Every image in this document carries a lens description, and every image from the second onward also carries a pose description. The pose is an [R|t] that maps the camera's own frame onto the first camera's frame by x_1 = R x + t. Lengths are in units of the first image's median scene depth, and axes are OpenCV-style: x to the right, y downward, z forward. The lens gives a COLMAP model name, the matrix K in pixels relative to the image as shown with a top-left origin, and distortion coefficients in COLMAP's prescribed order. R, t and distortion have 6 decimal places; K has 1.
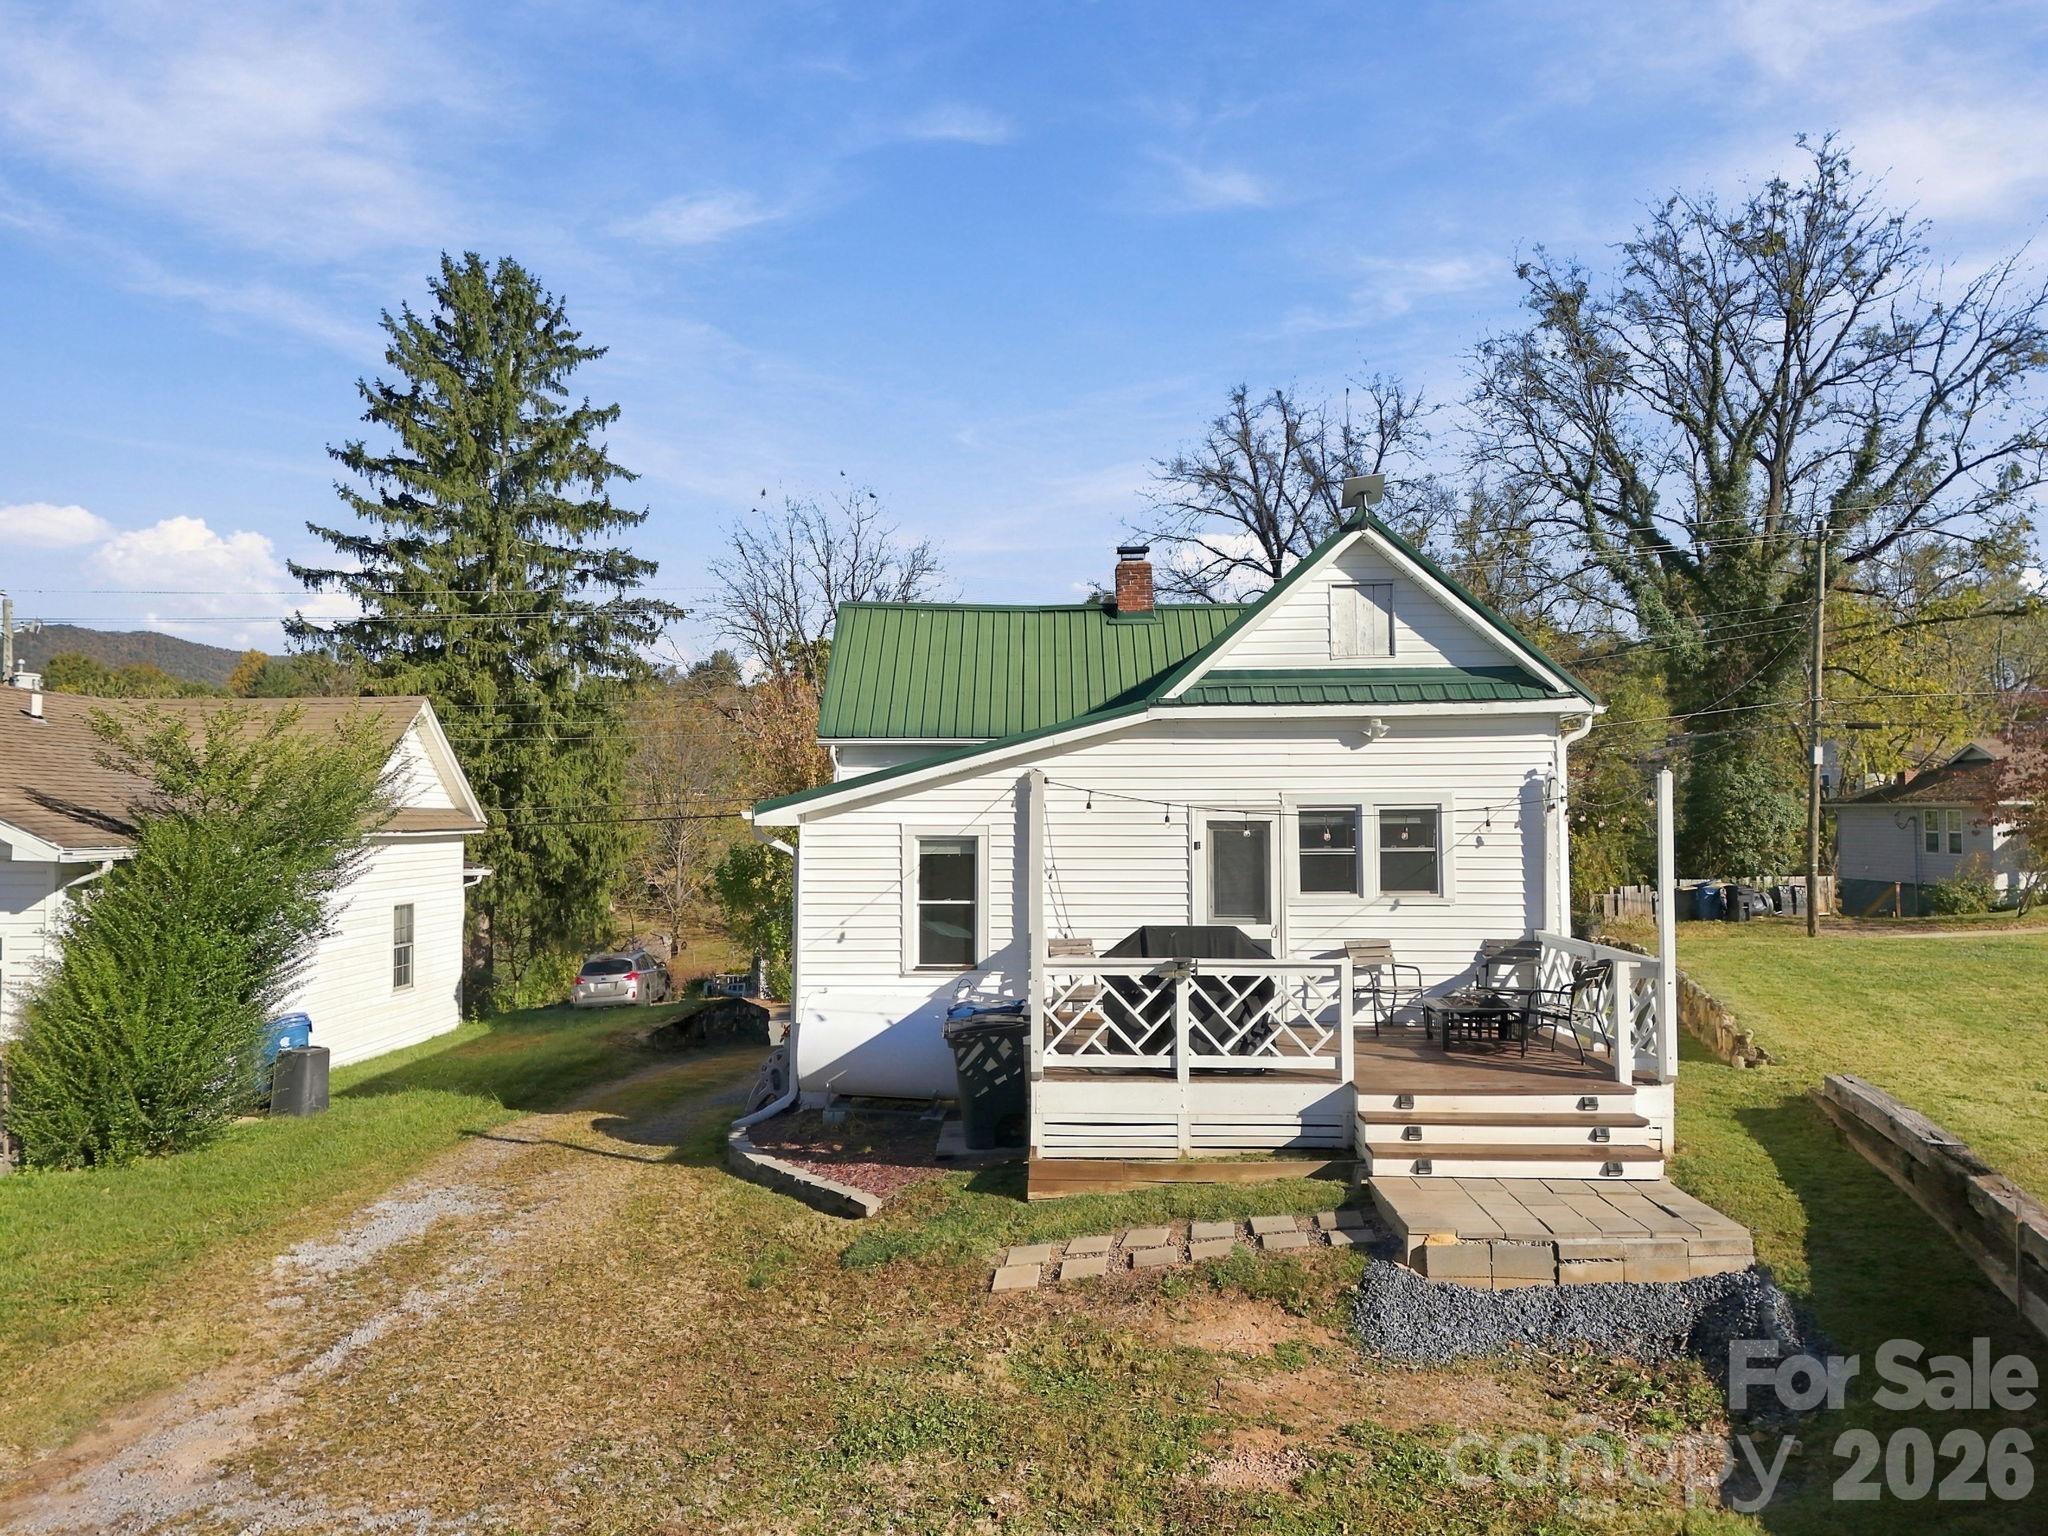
lens RADIAL K [[1510.9, 0, 1024.0], [0, 1510.9, 768.0], [0, 0, 1]] dist [0.067183, -0.053592]
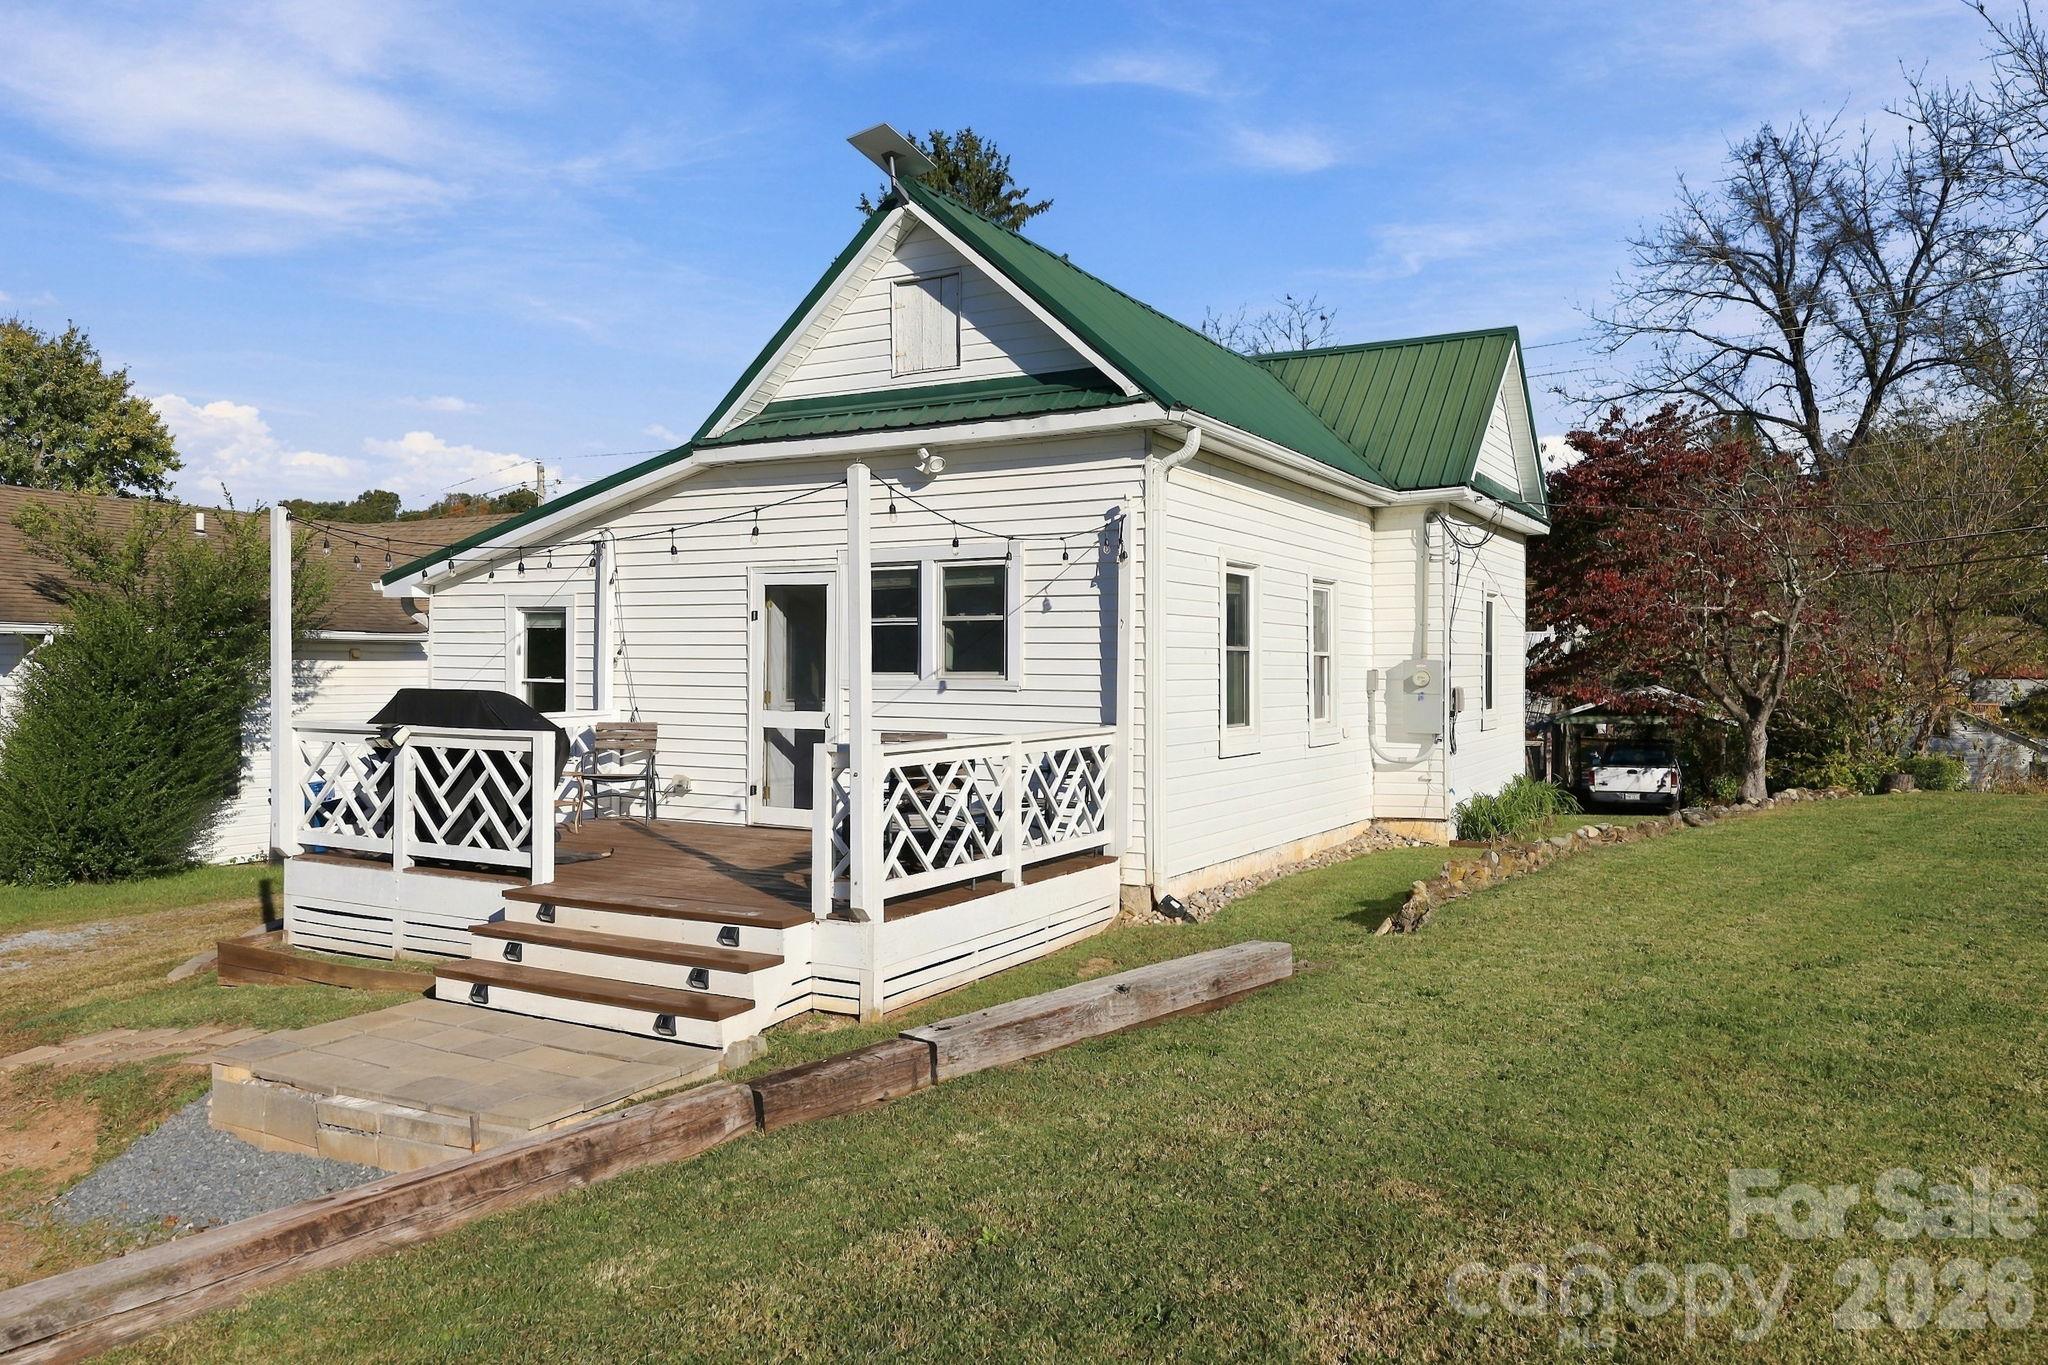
lens RADIAL K [[1443.5, 0, 1036.2], [0, 1443.5, 680.3], [0, 0, 1]] dist [-0.000468, -0.006158]
pose [[0.887571, 0.013057, -0.460487, 0.617218], [0.004445, 0.999309, 0.036903, 0.058217], [0.460650, -0.034801, 0.886899, 0.361565]]
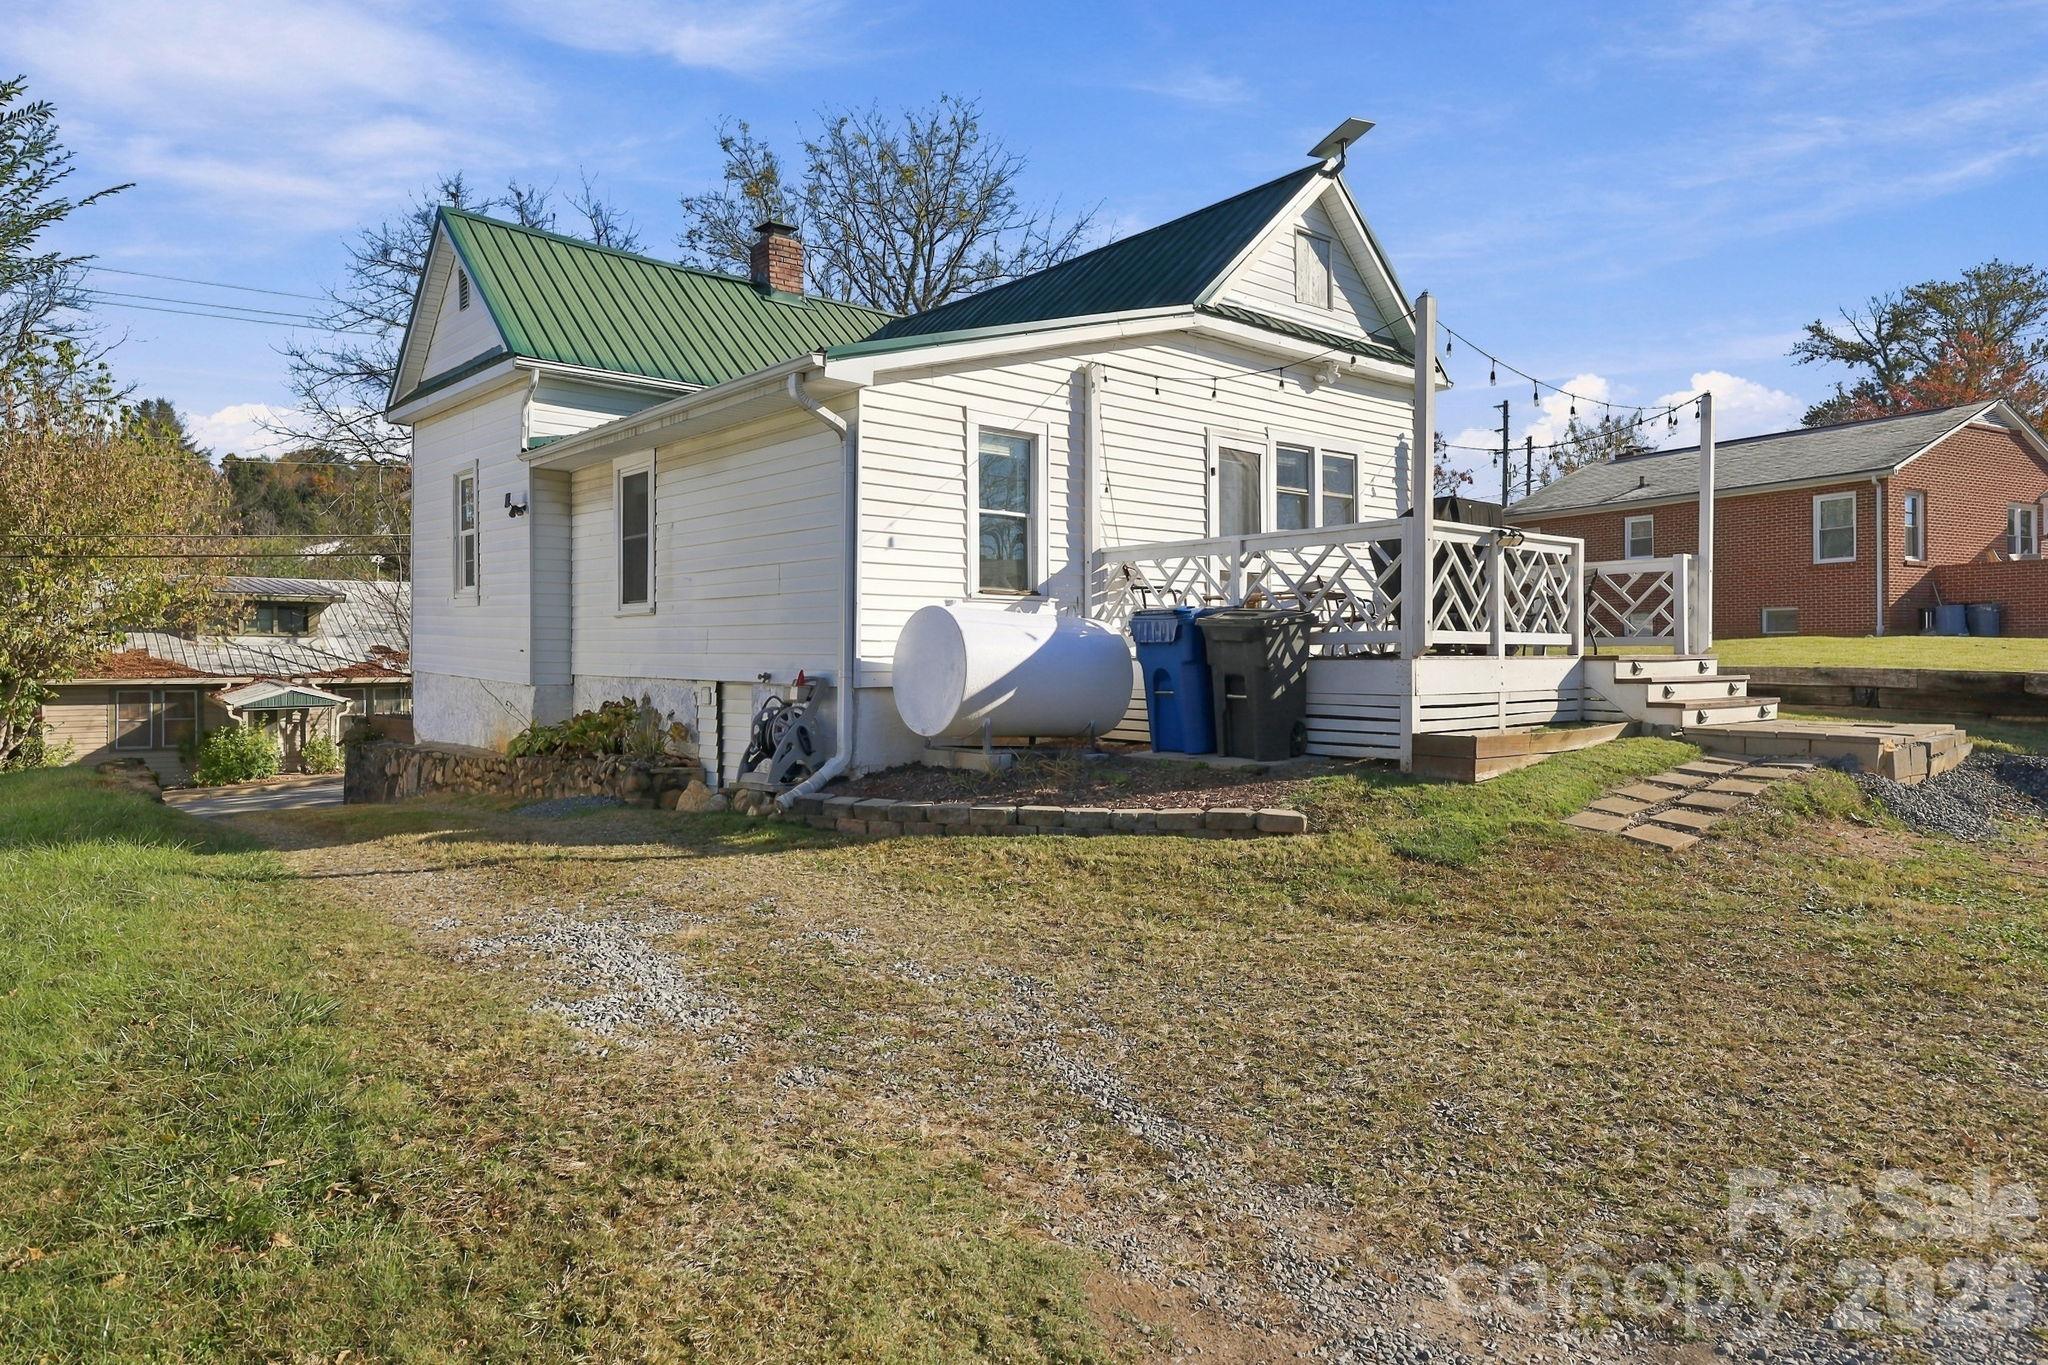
lens RADIAL K [[1233.8, 0, 1029.0], [0, 1233.8, 664.0], [0, 0, 1]] dist [-0.002462, -0.001582]
pose [[0.736181, -0.004774, 0.676768, -0.495711], [-0.015620, 0.999589, 0.024042, 0.155140], [-0.676604, -0.028271, 0.735804, 0.501110]]
